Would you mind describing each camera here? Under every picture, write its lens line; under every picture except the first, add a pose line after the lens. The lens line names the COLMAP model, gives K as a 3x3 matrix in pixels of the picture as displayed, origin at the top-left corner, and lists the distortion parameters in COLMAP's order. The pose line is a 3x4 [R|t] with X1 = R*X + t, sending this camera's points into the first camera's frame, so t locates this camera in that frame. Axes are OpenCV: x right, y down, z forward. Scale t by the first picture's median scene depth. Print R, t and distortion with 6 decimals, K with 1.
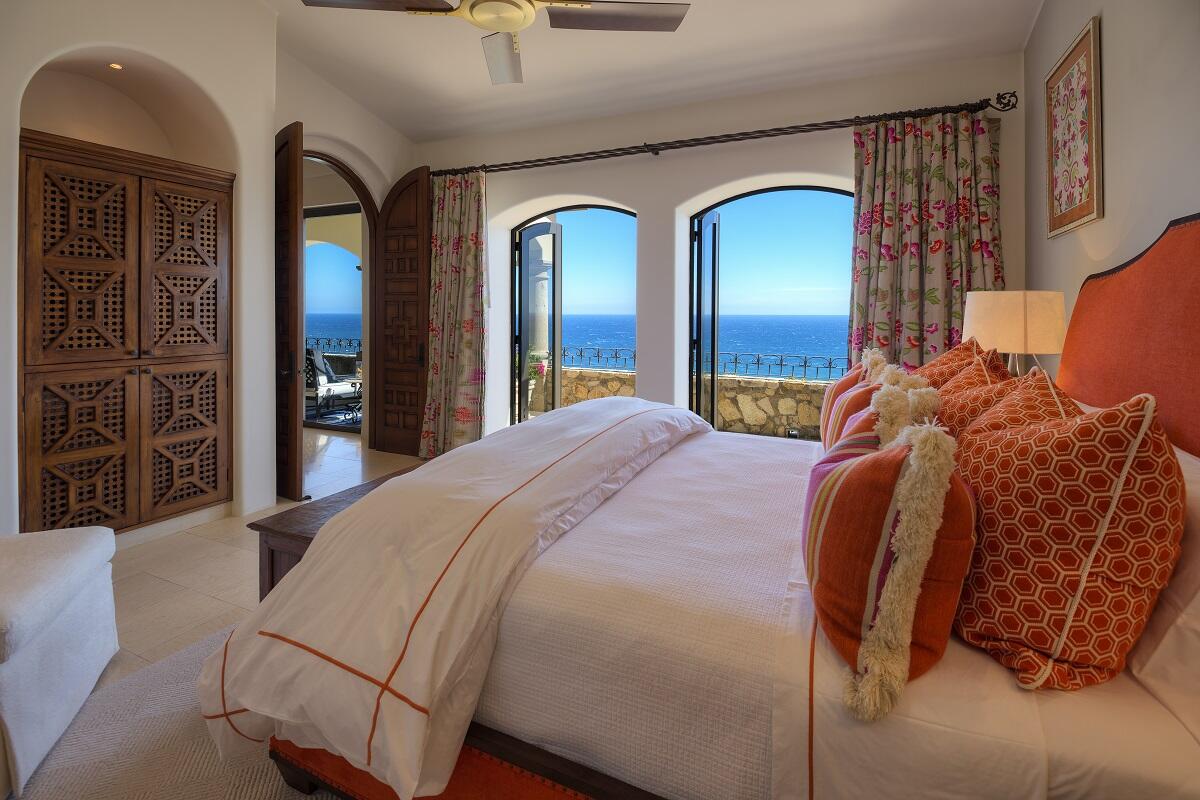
lens RADIAL K [[562.8, 0, 599.6], [0, 562.8, 313.0], [0, 0, 1]] dist [-0.013071, -0.000396]
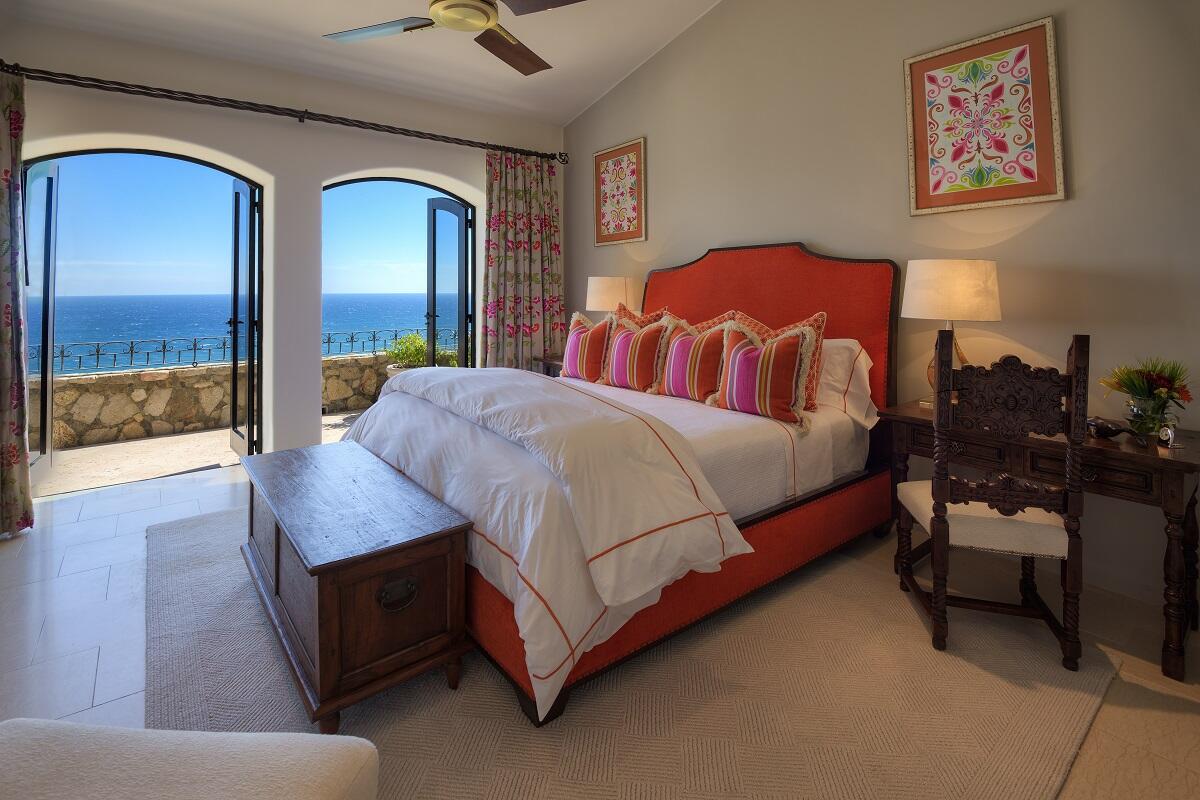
lens RADIAL K [[560.6, 0, 596.0], [0, 560.6, 284.4], [0, 0, 1]] dist [-0.062292, -0.000474]
pose [[0.454875, 0.014474, 0.890438, -0.639510], [0.003244, 0.999834, -0.017910, 0.012275], [-0.890549, 0.011035, 0.454753, 0.182883]]
